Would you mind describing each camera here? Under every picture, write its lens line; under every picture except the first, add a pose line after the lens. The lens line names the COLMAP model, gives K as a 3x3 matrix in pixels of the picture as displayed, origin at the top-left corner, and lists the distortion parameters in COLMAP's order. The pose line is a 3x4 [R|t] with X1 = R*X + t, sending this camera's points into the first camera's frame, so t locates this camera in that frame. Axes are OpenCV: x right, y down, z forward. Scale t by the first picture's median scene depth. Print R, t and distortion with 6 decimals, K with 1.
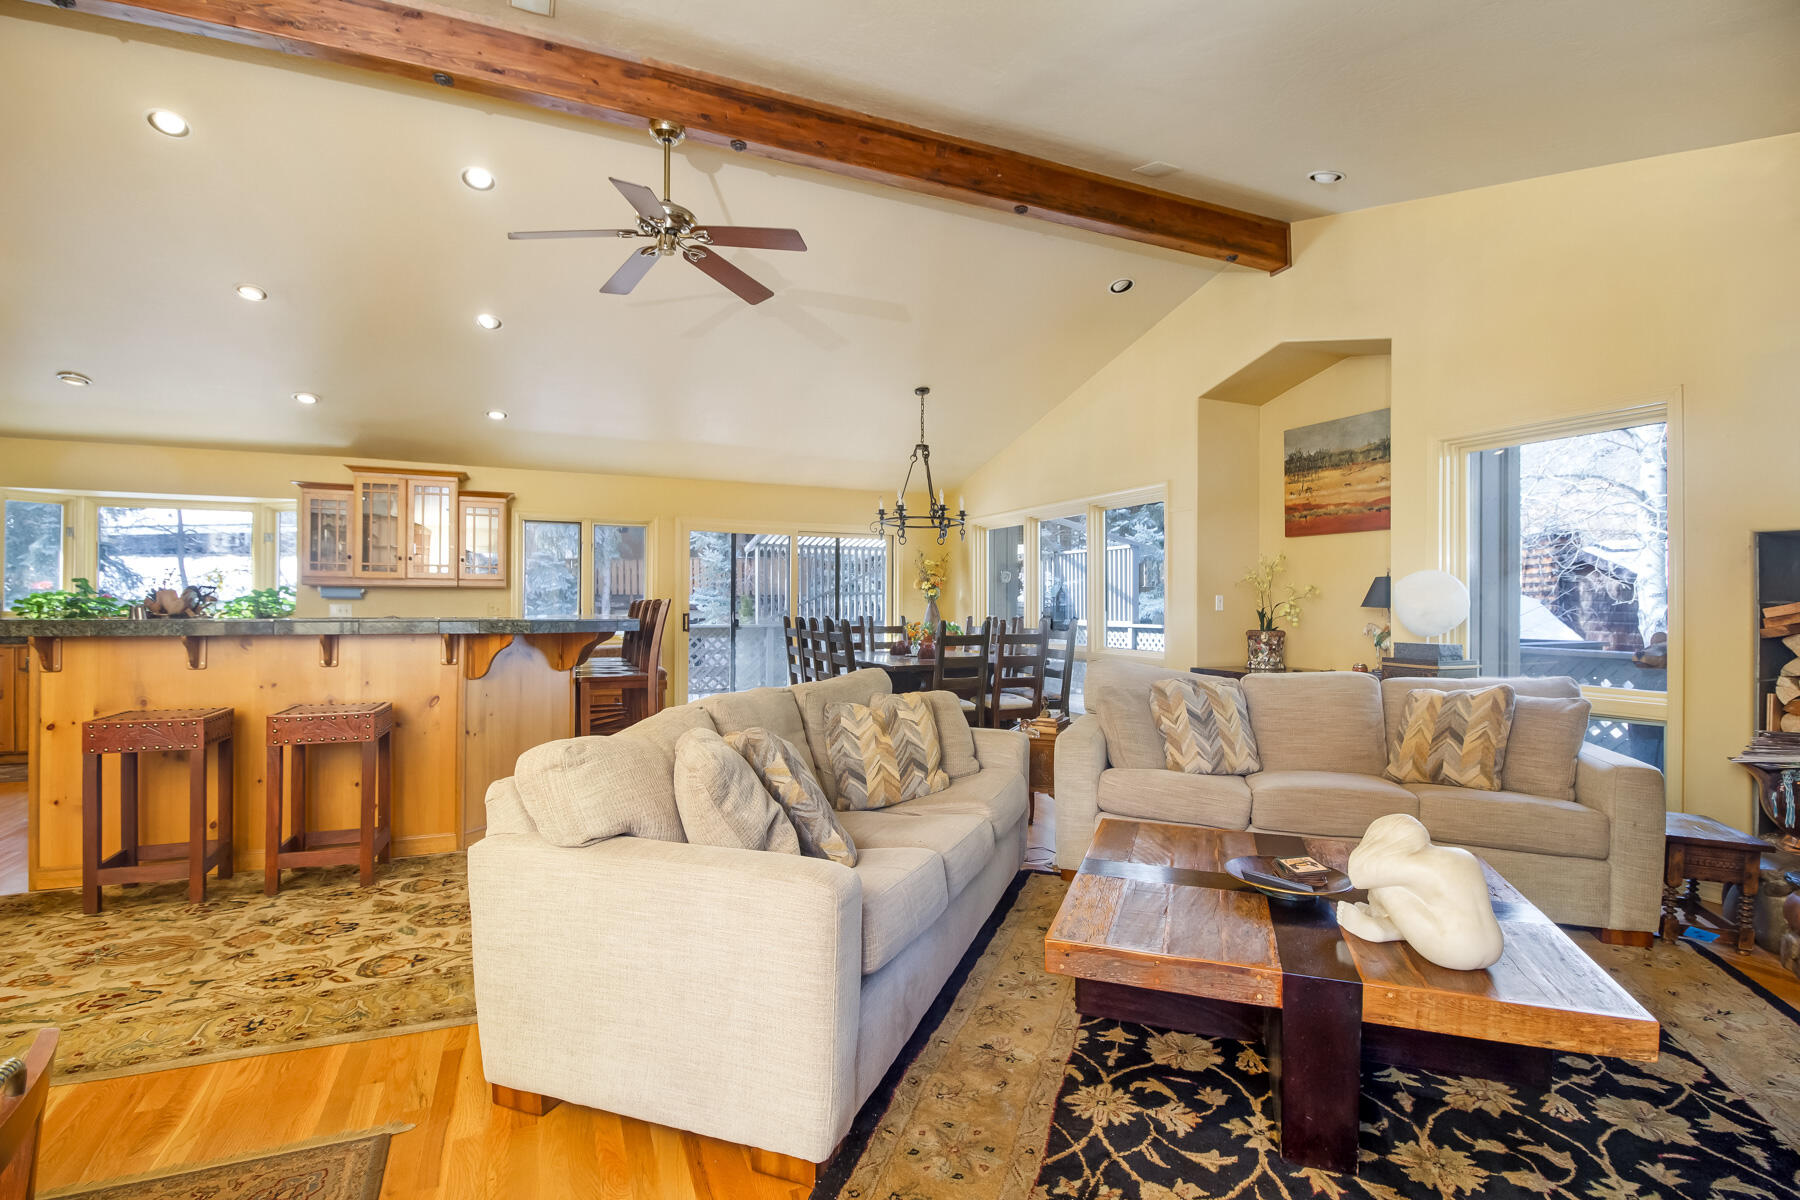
lens RADIAL K [[835.2, 0, 898.2], [0, 835.2, 600.4], [0, 0, 1]] dist [-0.010923, -0.003658]
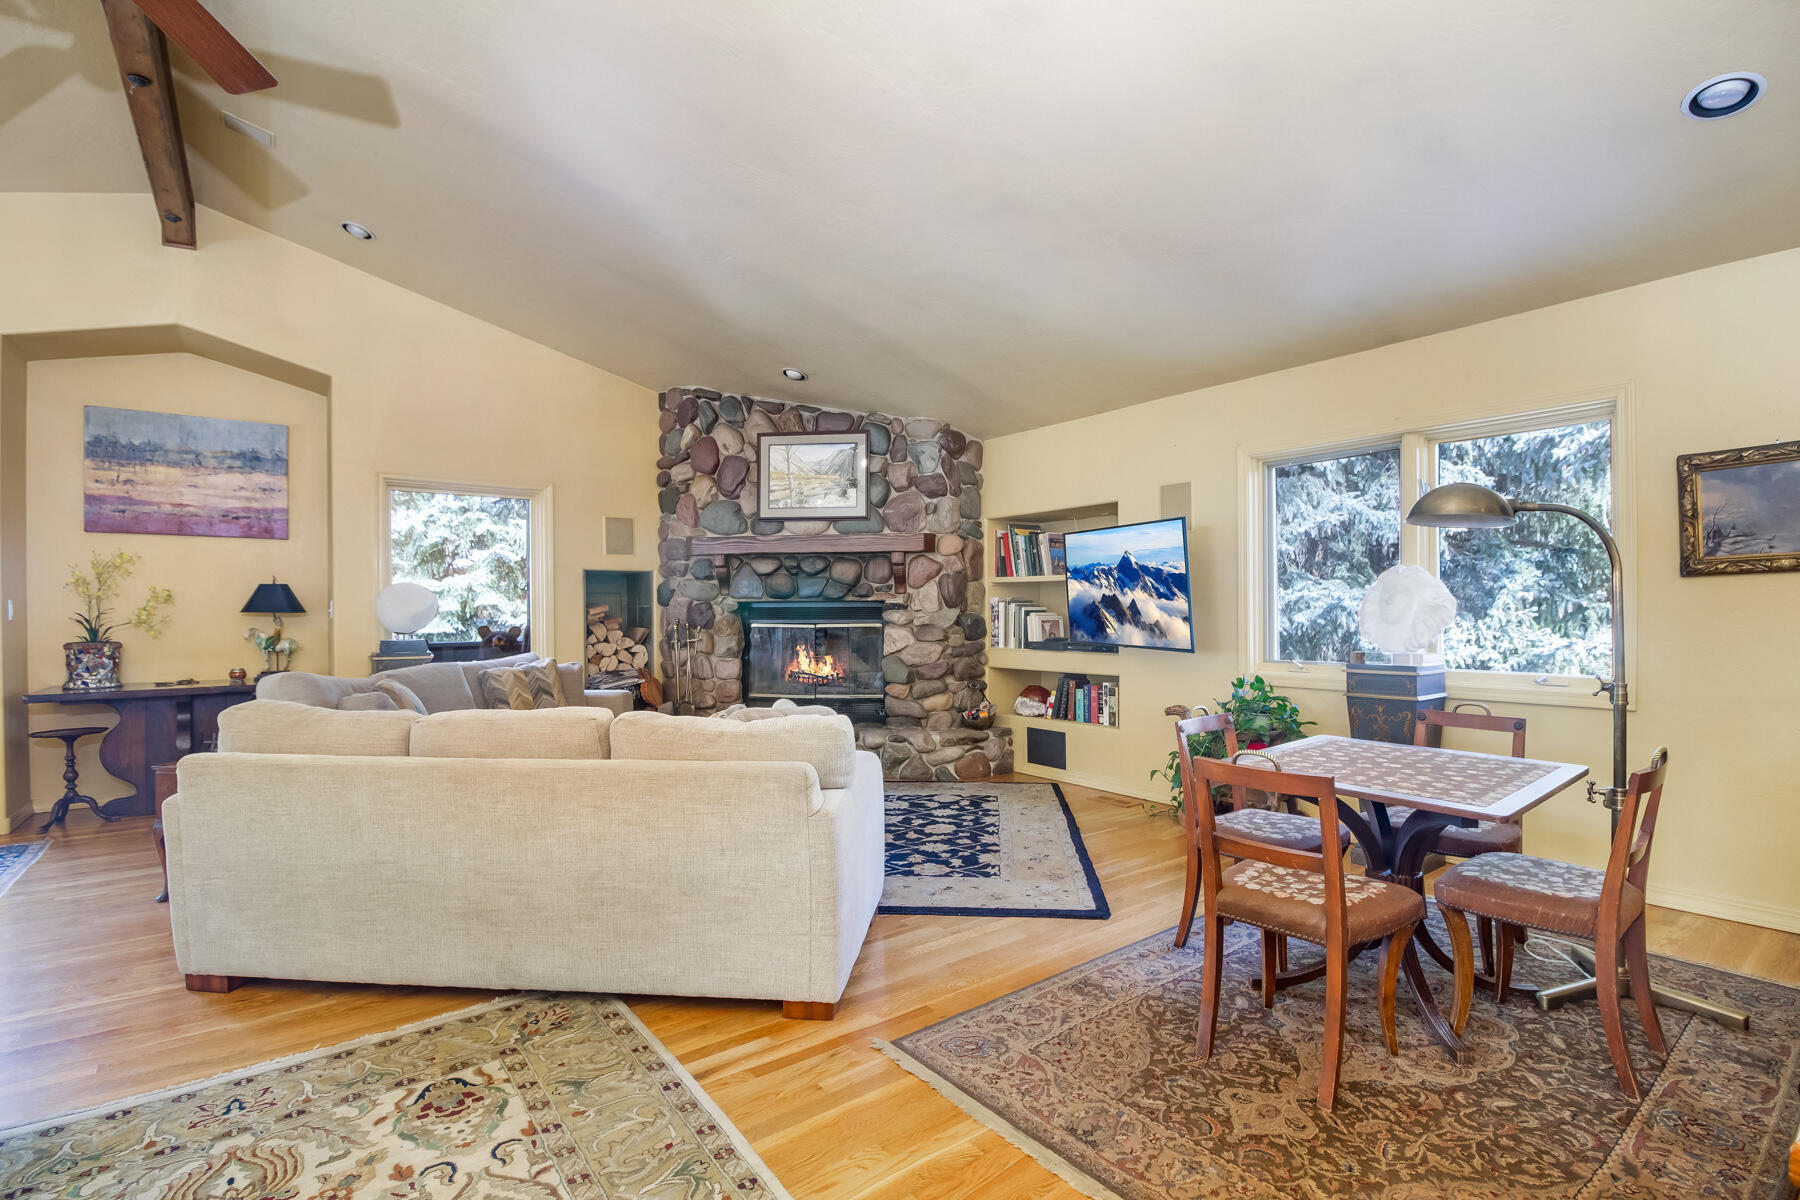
lens RADIAL K [[835.2, 0, 910.4], [0, 835.2, 611.2], [0, 0, 1]] dist [-0.010923, -0.003658]
pose [[-0.255003, -0.009142, 0.966897, -0.555014], [0.001067, 0.999952, 0.009736, -0.002671], [-0.966940, 0.003515, -0.254981, 0.407260]]
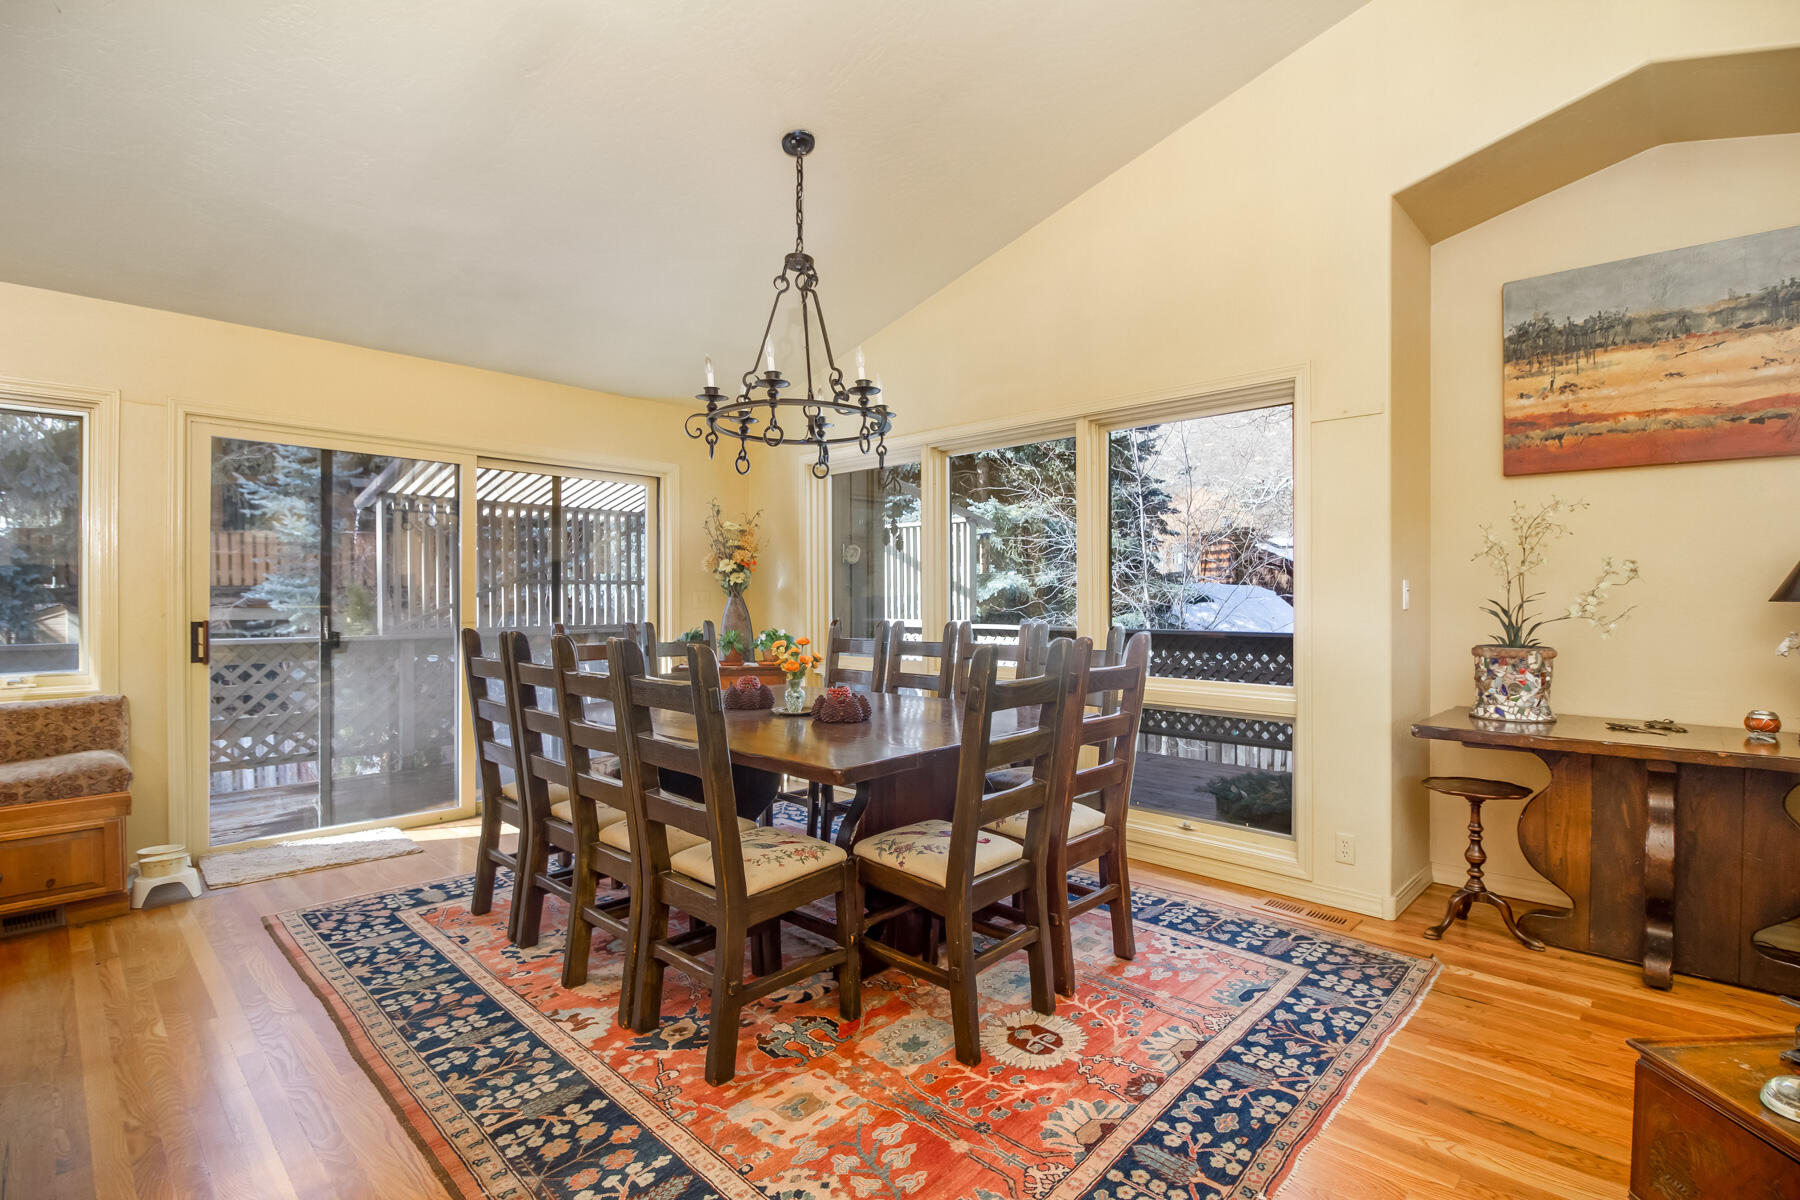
lens RADIAL K [[835.2, 0, 908.2], [0, 835.2, 598.8], [0, 0, 1]] dist [-0.010923, -0.003658]
pose [[0.919090, -0.003793, 0.394030, -0.118881], [0.001281, 0.999977, 0.006636, 0.001805], [-0.394047, -0.005594, 0.919073, 0.651068]]
